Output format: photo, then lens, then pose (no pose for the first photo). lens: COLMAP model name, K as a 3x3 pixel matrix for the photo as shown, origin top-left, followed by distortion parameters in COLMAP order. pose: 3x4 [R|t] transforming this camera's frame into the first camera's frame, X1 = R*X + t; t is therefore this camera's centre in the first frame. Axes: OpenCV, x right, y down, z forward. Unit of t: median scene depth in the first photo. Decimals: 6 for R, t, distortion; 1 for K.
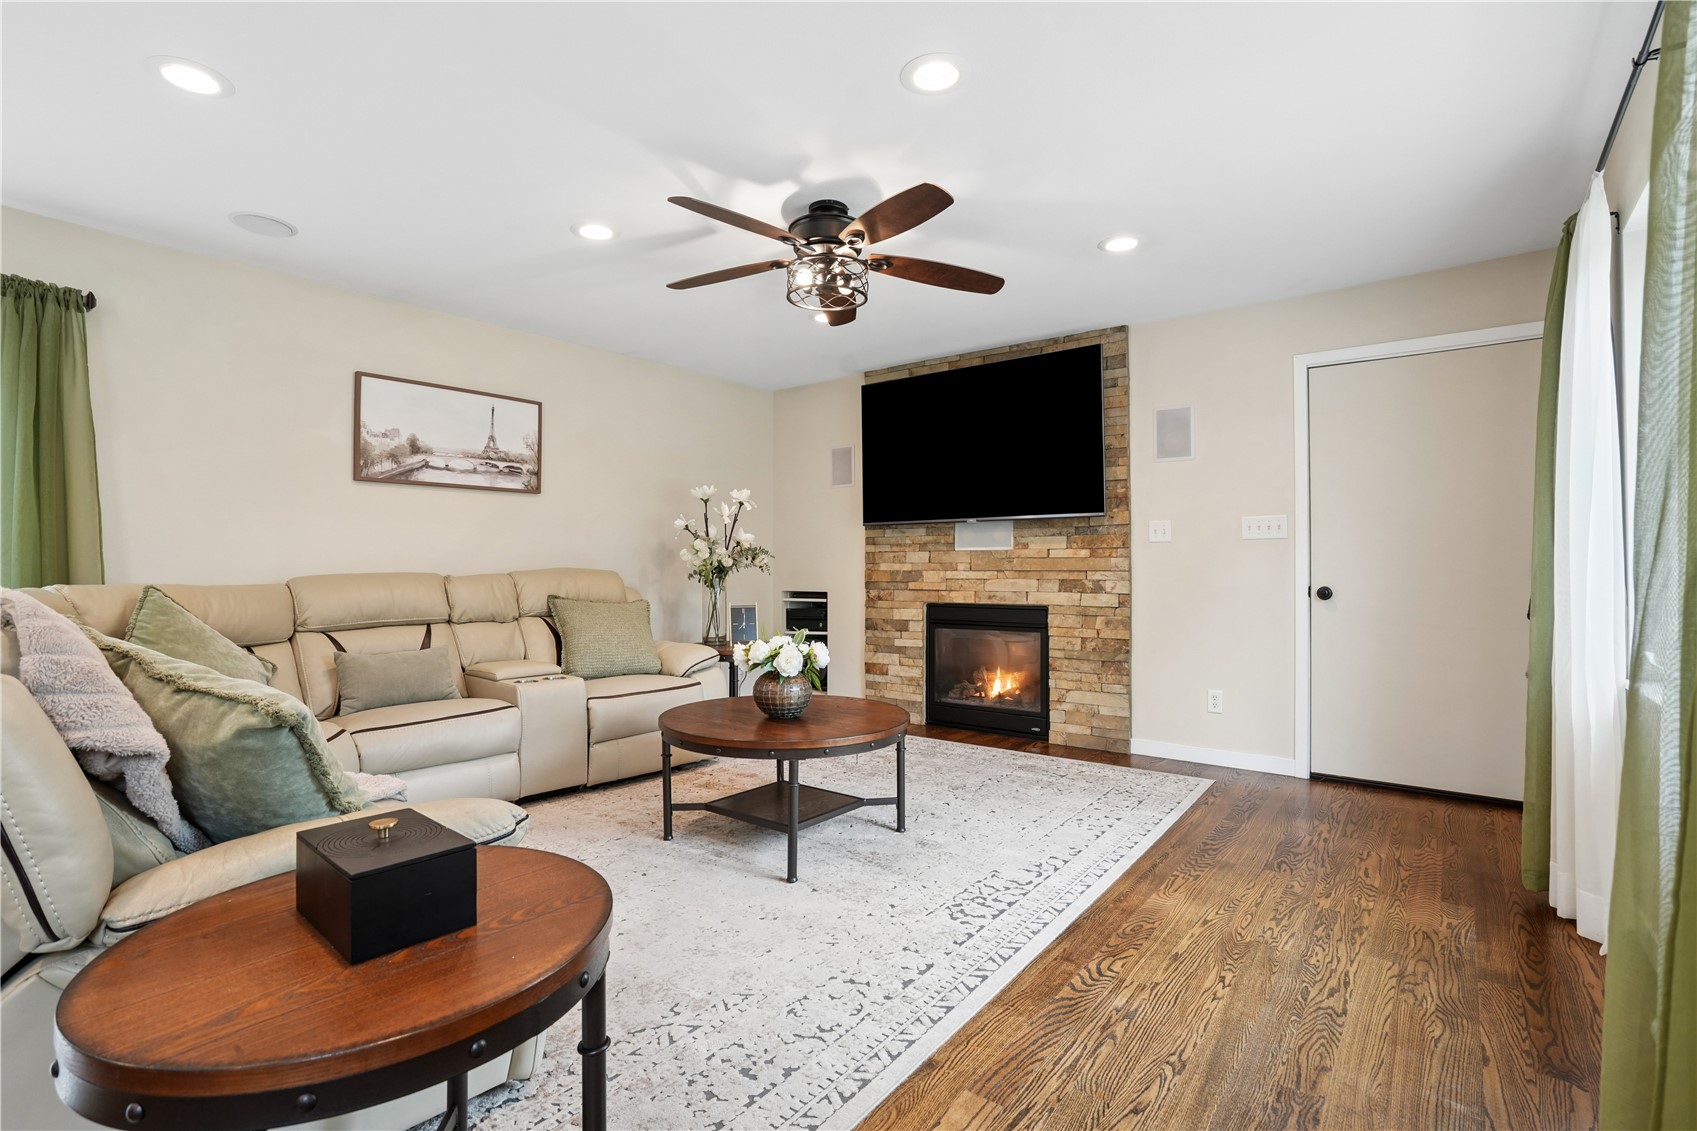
lens RADIAL K [[770.4, 0, 843.6], [0, 770.4, 570.5], [0, 0, 1]] dist [-0.050556, 0.017067]
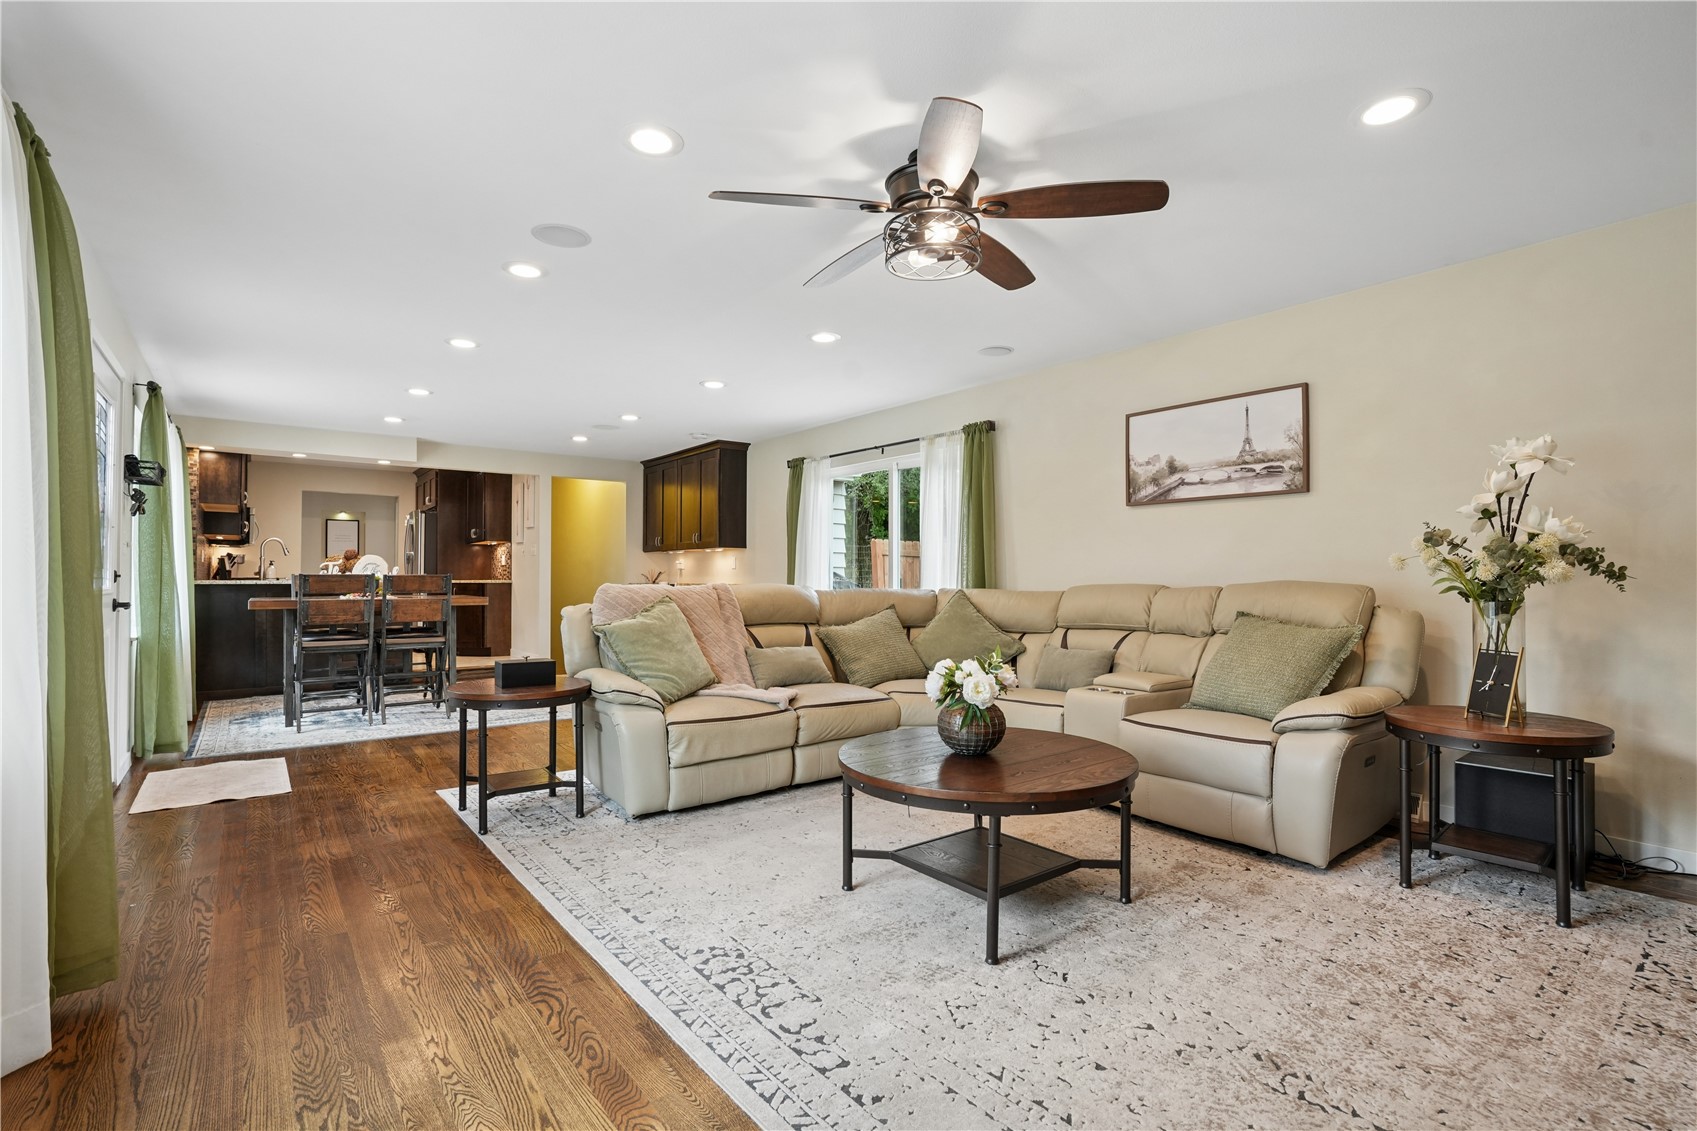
lens RADIAL K [[770.4, 0, 843.6], [0, 770.4, 570.5], [0, 0, 1]] dist [-0.050556, 0.017067]
pose [[-0.219442, -0.008118, -0.975592, 0.645385], [-0.006533, 0.999955, -0.006851, -0.006500], [0.975604, 0.004870, -0.219485, 0.846749]]
